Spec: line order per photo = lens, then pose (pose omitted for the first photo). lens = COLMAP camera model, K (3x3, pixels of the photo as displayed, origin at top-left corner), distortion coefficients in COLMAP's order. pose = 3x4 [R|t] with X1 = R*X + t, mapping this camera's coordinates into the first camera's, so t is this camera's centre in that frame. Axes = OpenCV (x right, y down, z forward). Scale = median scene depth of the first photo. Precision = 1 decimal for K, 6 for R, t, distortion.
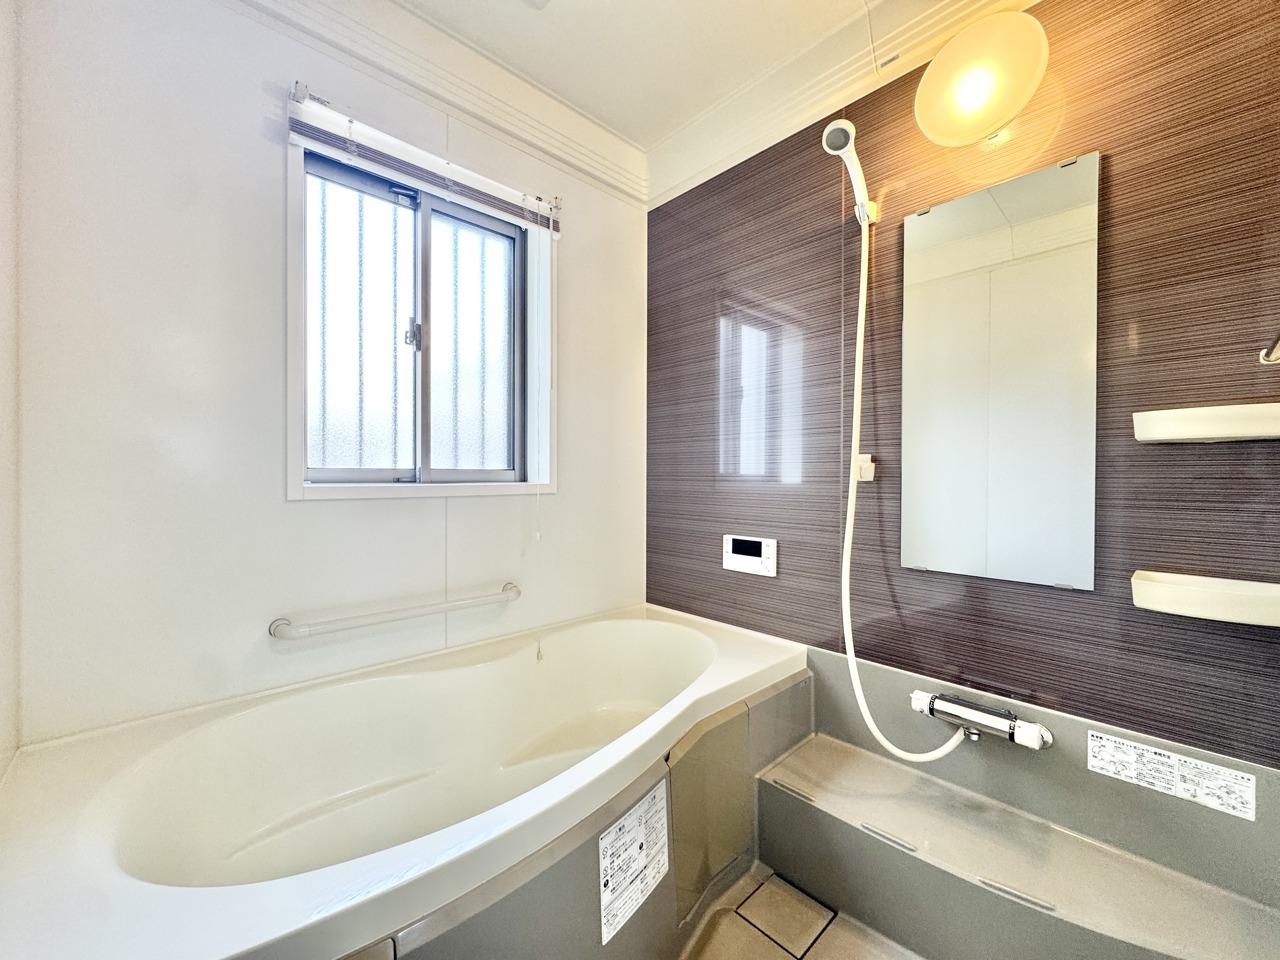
lens RADIAL K [[512.1, 0, 640.0], [0, 512.1, 480.0], [0, 0, 1]] dist [-0.003650, -0.000495]
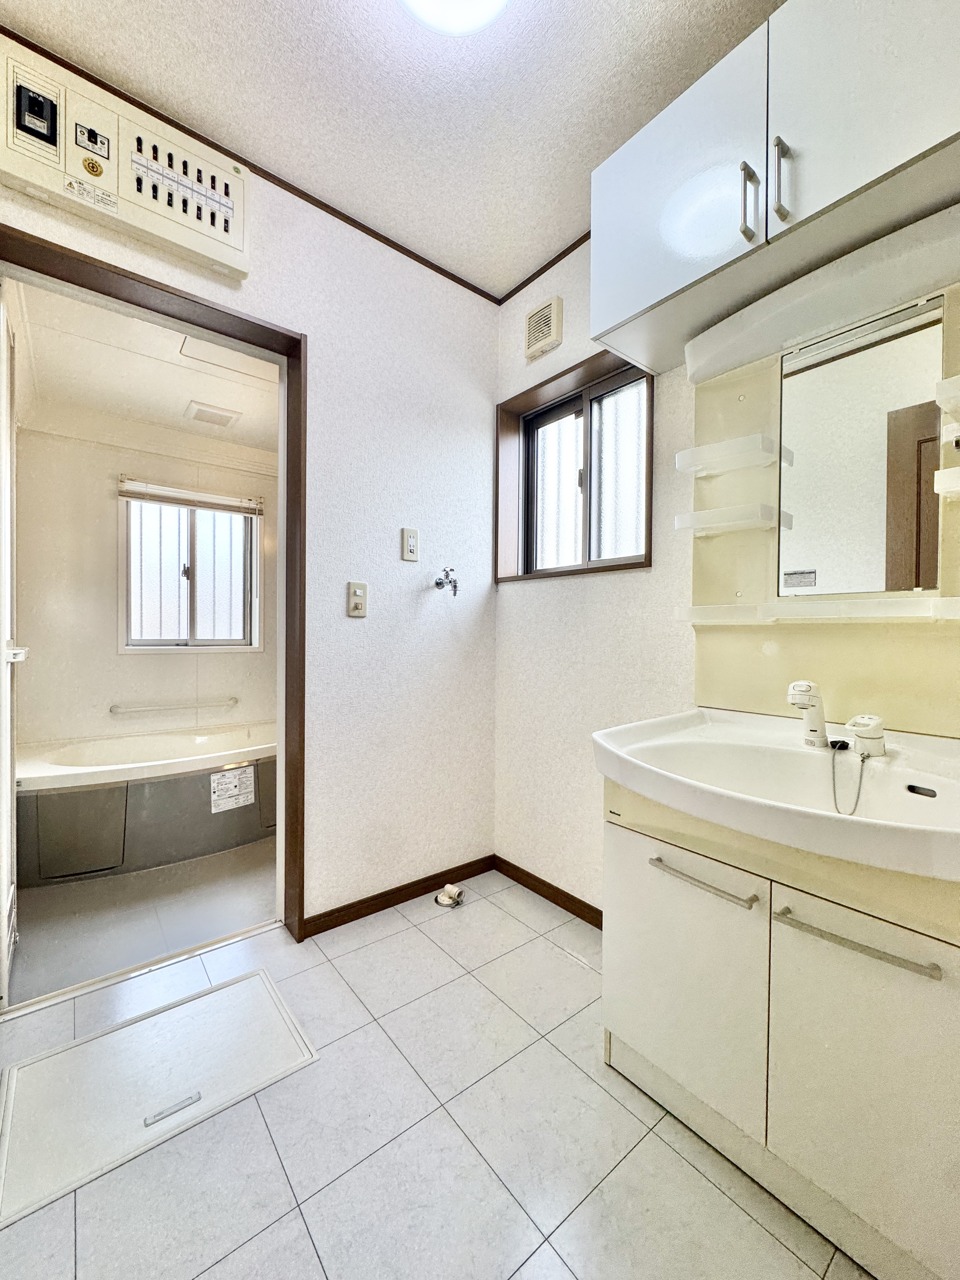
lens RADIAL K [[512.1, 0, 480.0], [0, 512.1, 640.0], [0, 0, 1]] dist [-0.003650, -0.000495]
pose [[0.997185, 0.006242, -0.074722, 0.853519], [-0.006337, 0.999979, -0.001030, -0.024681], [0.074714, 0.001501, 0.997204, -0.903467]]
